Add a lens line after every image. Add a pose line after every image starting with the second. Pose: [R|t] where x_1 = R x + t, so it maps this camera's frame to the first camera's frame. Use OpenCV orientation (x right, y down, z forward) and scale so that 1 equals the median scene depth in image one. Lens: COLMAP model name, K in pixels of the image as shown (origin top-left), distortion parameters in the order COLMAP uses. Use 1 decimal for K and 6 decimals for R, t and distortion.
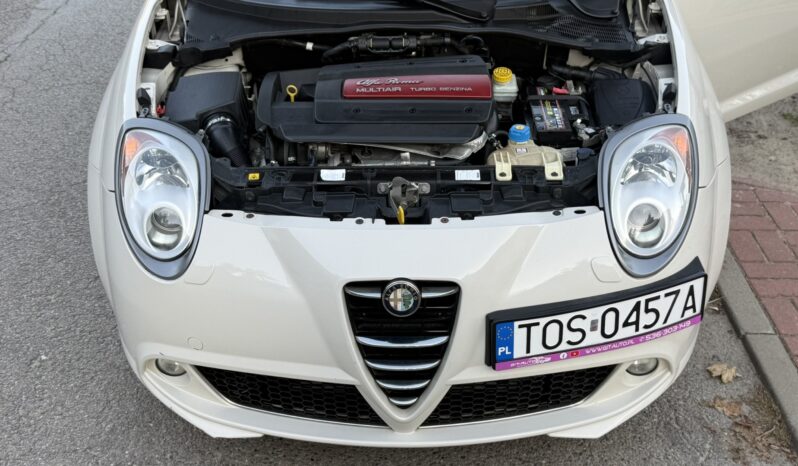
lens RADIAL K [[889.4, 0, 399.0], [0, 889.4, 233.0], [0, 0, 1]] dist [0.212891, -0.542487]
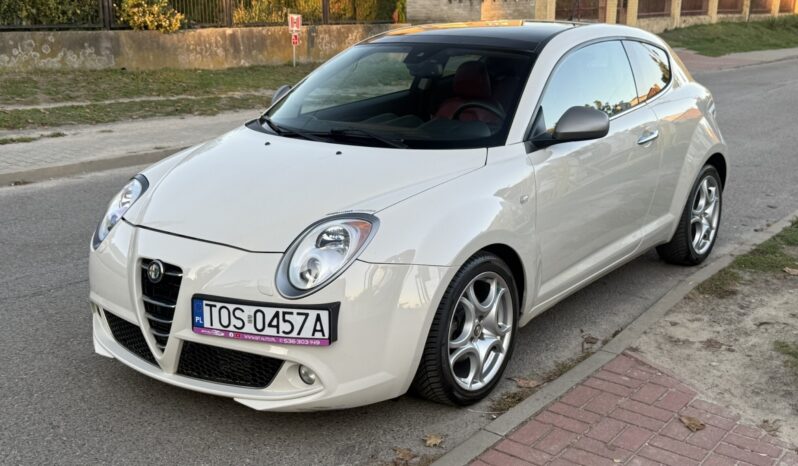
lens RADIAL K [[907.7, 0, 393.8], [0, 907.7, 233.5], [0, 0, 1]] dist [0.194525, -0.462818]
pose [[0.810505, 0.161377, -0.563062, 1.270263], [-0.316338, 0.929646, -0.188913, 0.182364], [0.492962, 0.331233, 0.804533, -0.200847]]
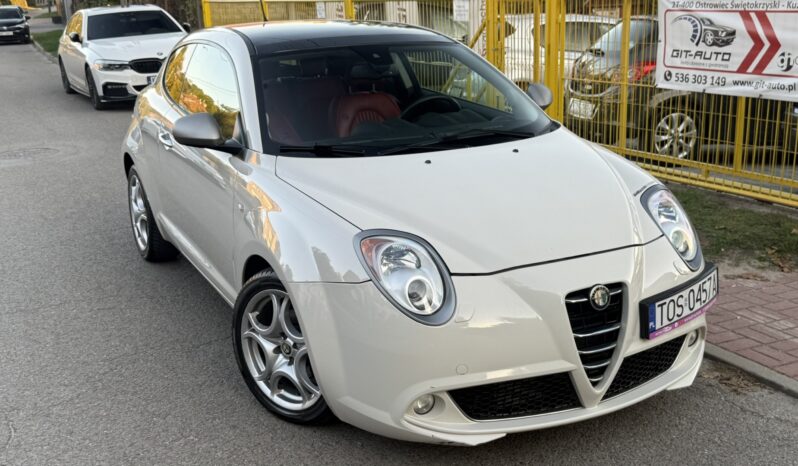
lens RADIAL K [[889.4, 0, 399.0], [0, 889.4, 233.0], [0, 0, 1]] dist [0.212891, -0.542487]
pose [[0.883597, -0.129548, 0.449970, -0.935304], [0.254397, 0.939585, -0.229044, 0.223078], [-0.393113, 0.316854, 0.863172, -0.232350]]
